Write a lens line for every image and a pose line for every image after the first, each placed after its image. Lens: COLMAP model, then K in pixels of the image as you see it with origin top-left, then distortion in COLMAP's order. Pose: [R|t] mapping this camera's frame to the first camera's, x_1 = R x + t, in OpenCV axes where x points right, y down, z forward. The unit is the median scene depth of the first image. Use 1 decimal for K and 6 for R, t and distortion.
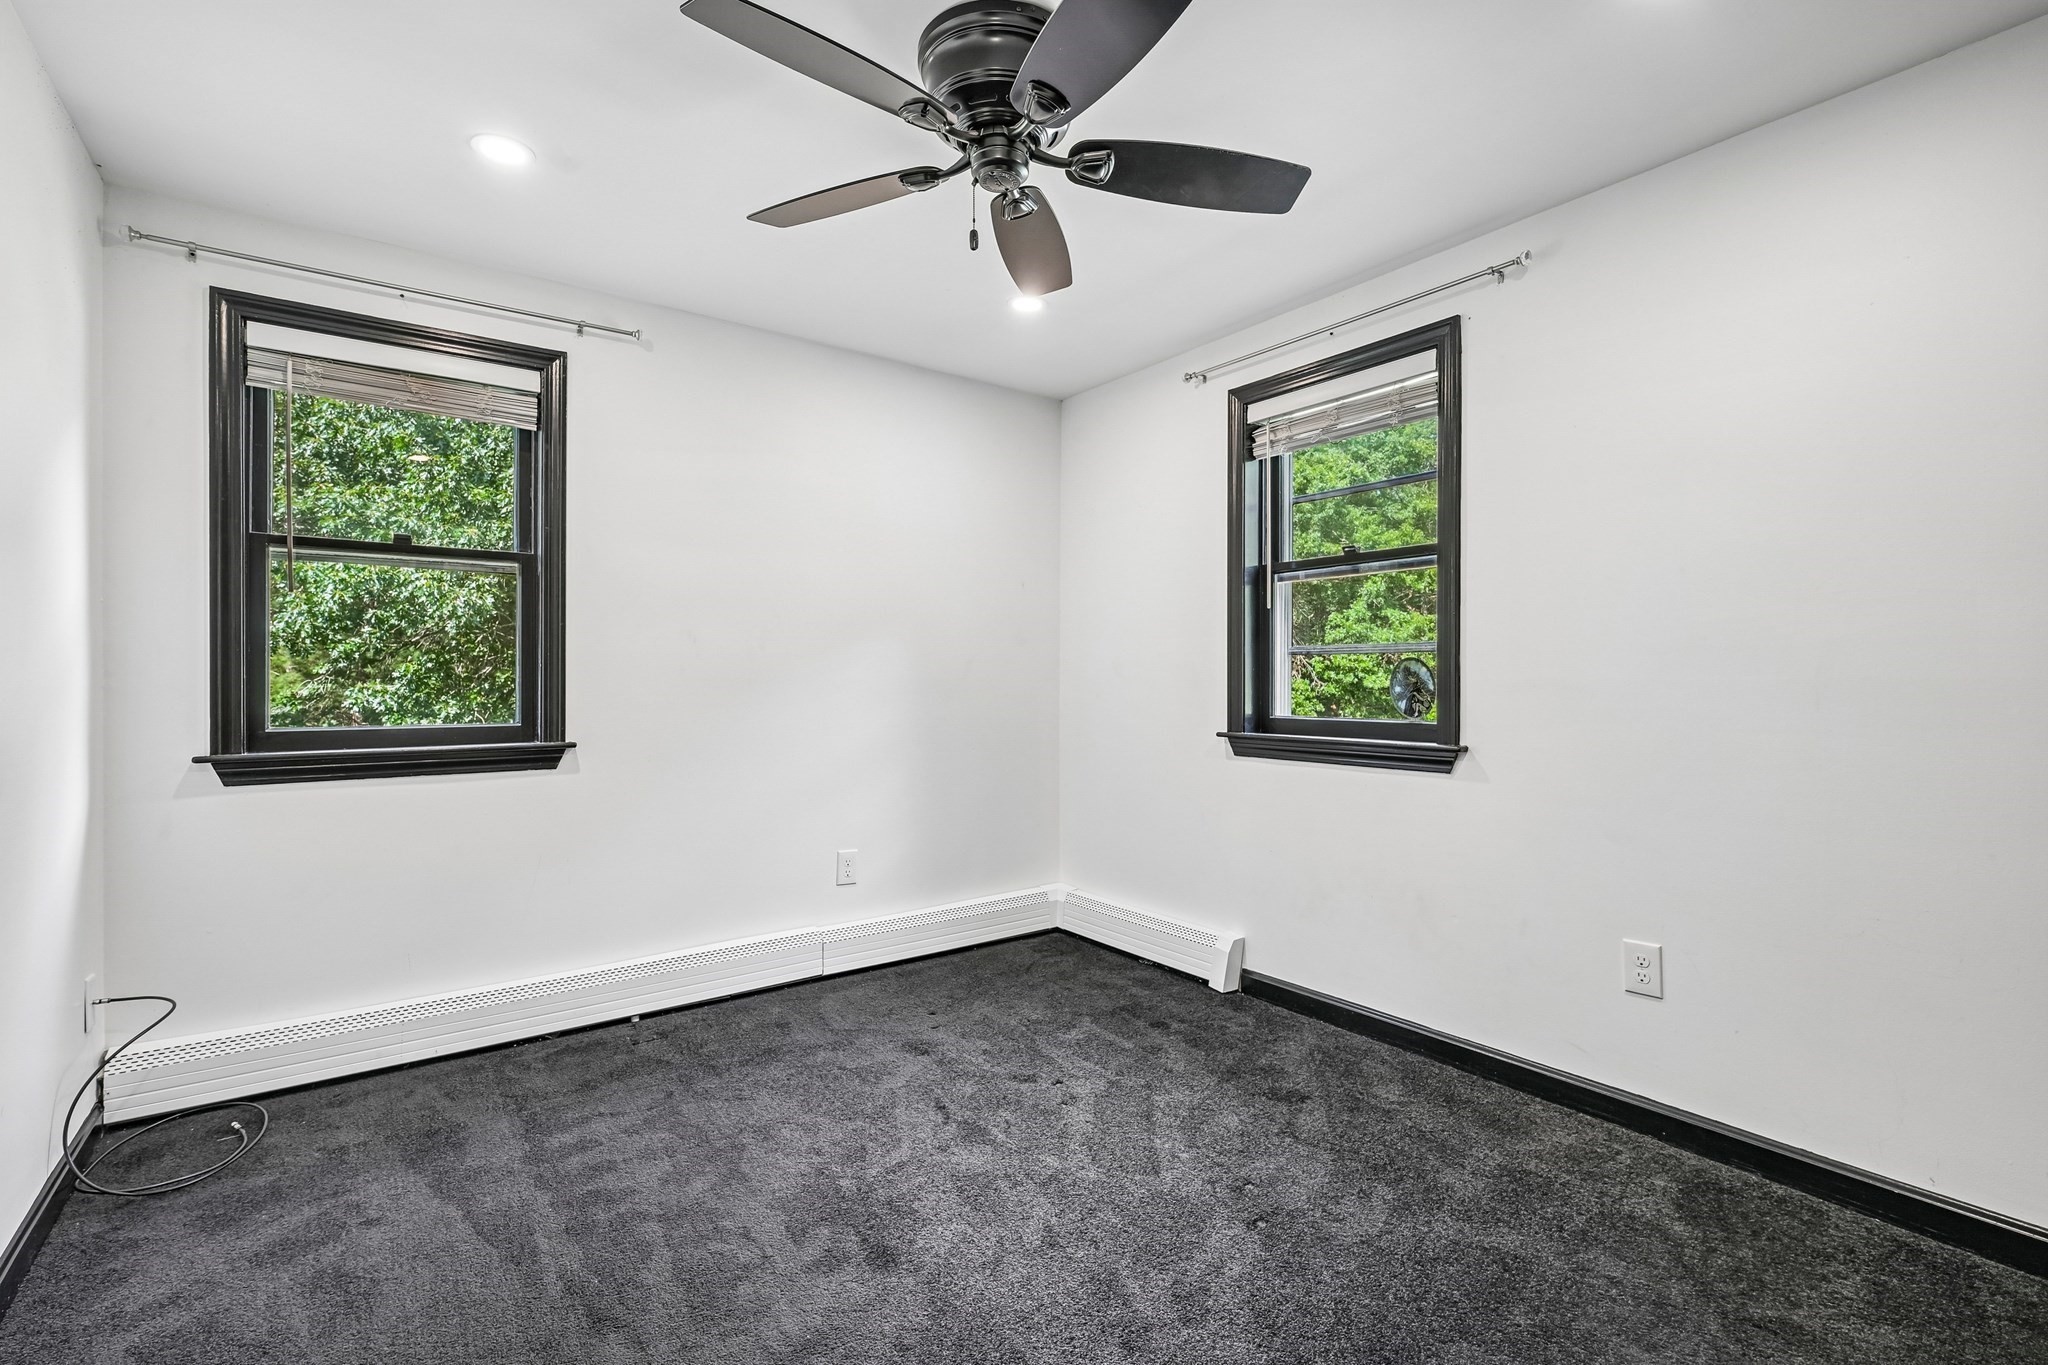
lens RADIAL K [[913.9, 0, 1028.7], [0, 913.9, 674.2], [0, 0, 1]] dist [0.000132, 0.000100]
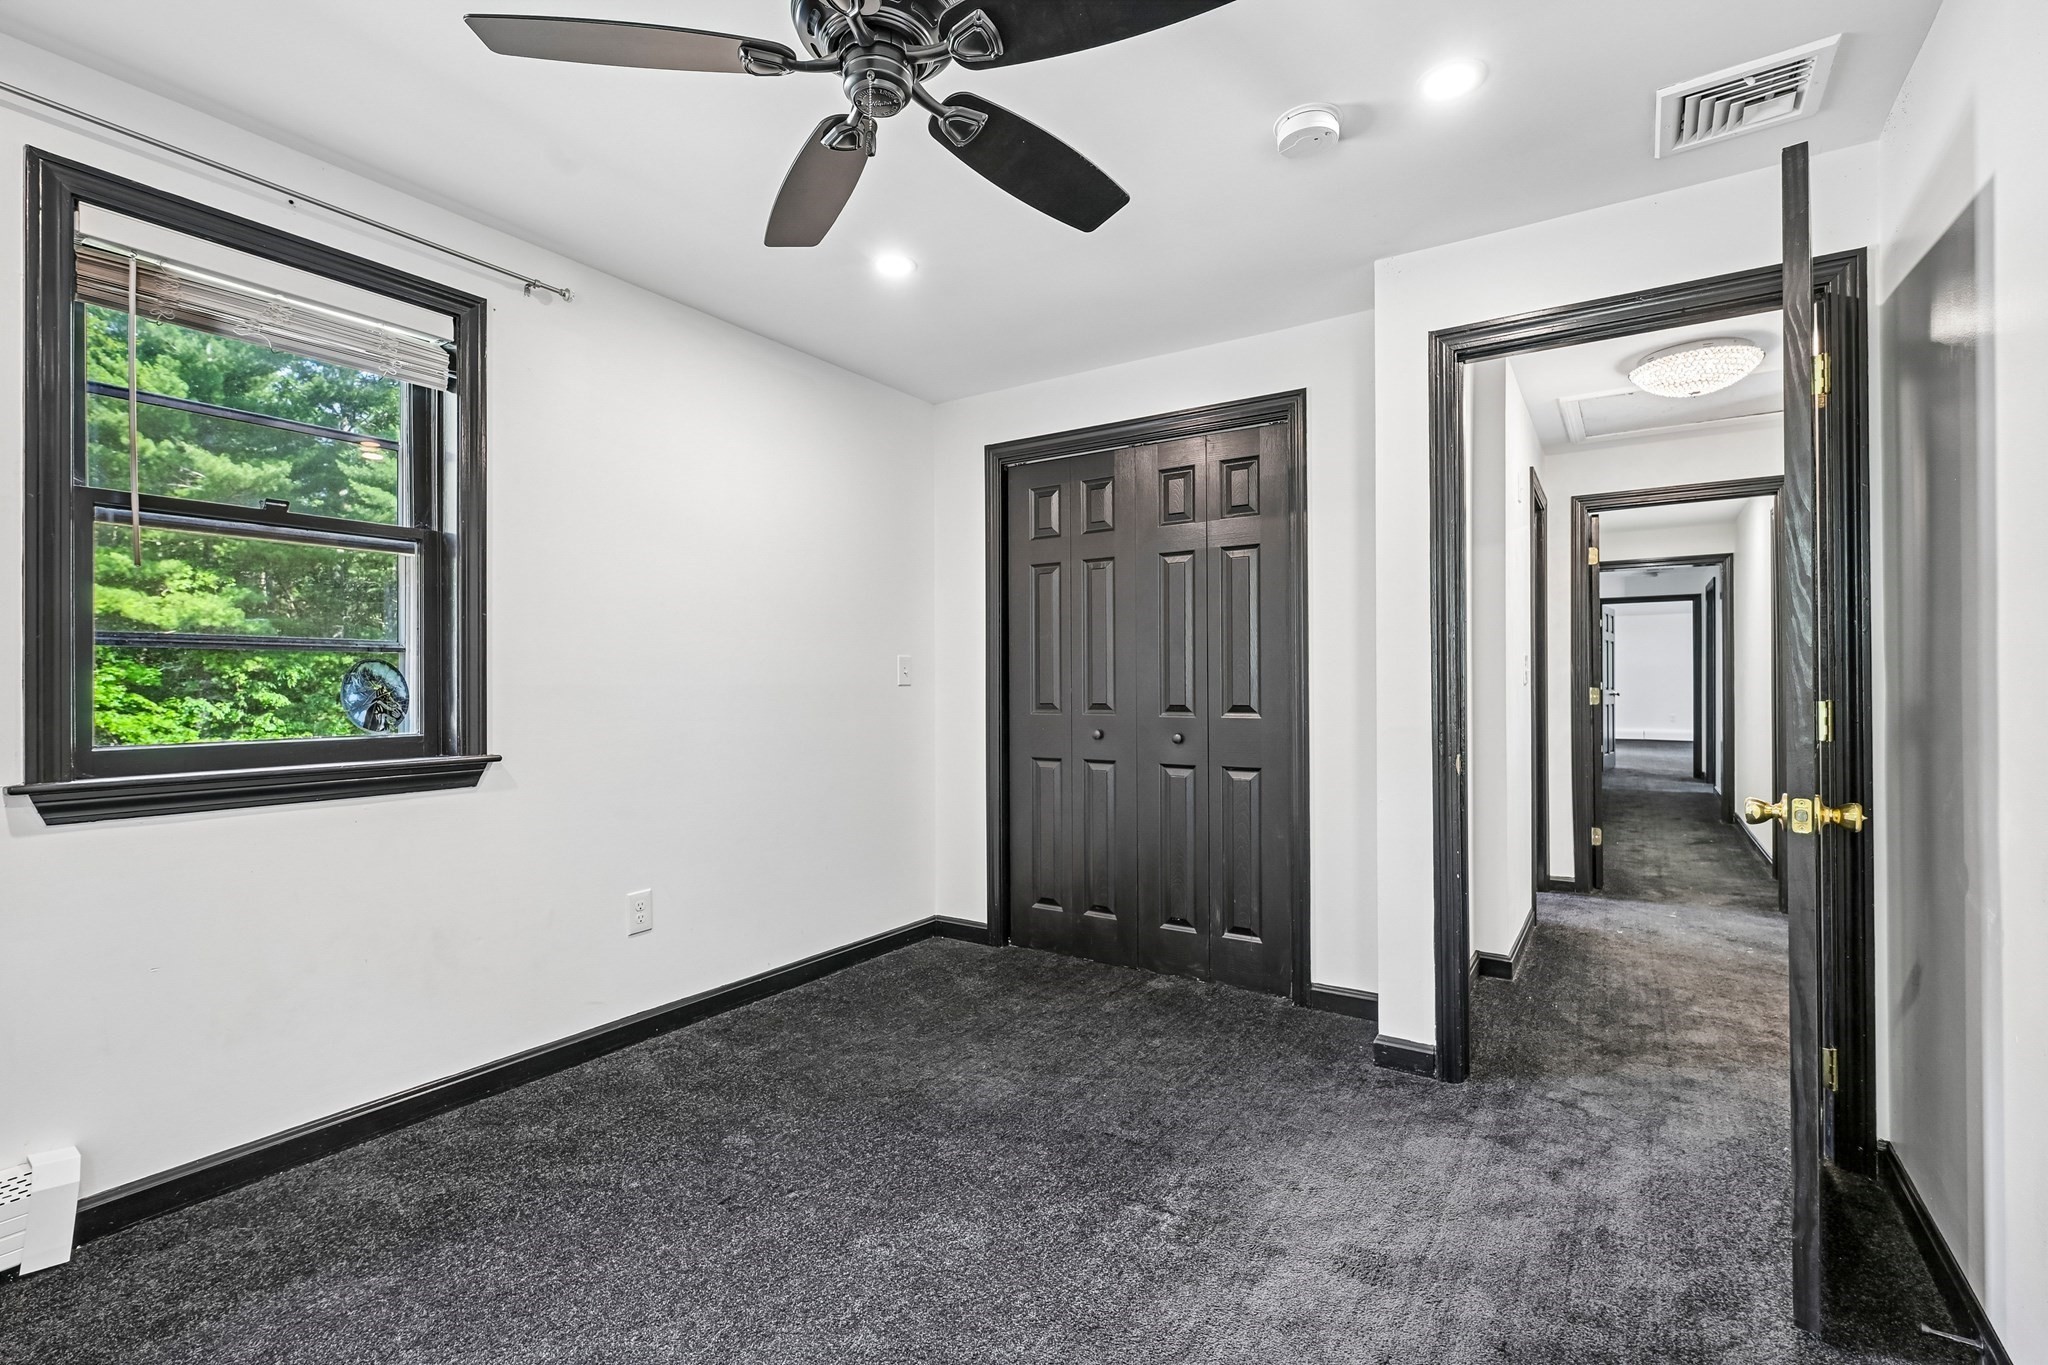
lens RADIAL K [[926.0, 0, 1024.0], [0, 926.0, 682.5], [0, 0, 1]] dist [-0.000427, -0.000227]
pose [[-0.346195, 0.005193, 0.938148, -0.580616], [0.001658, 0.999987, -0.004924, 0.008510], [-0.938161, -0.000149, -0.346199, 0.760068]]
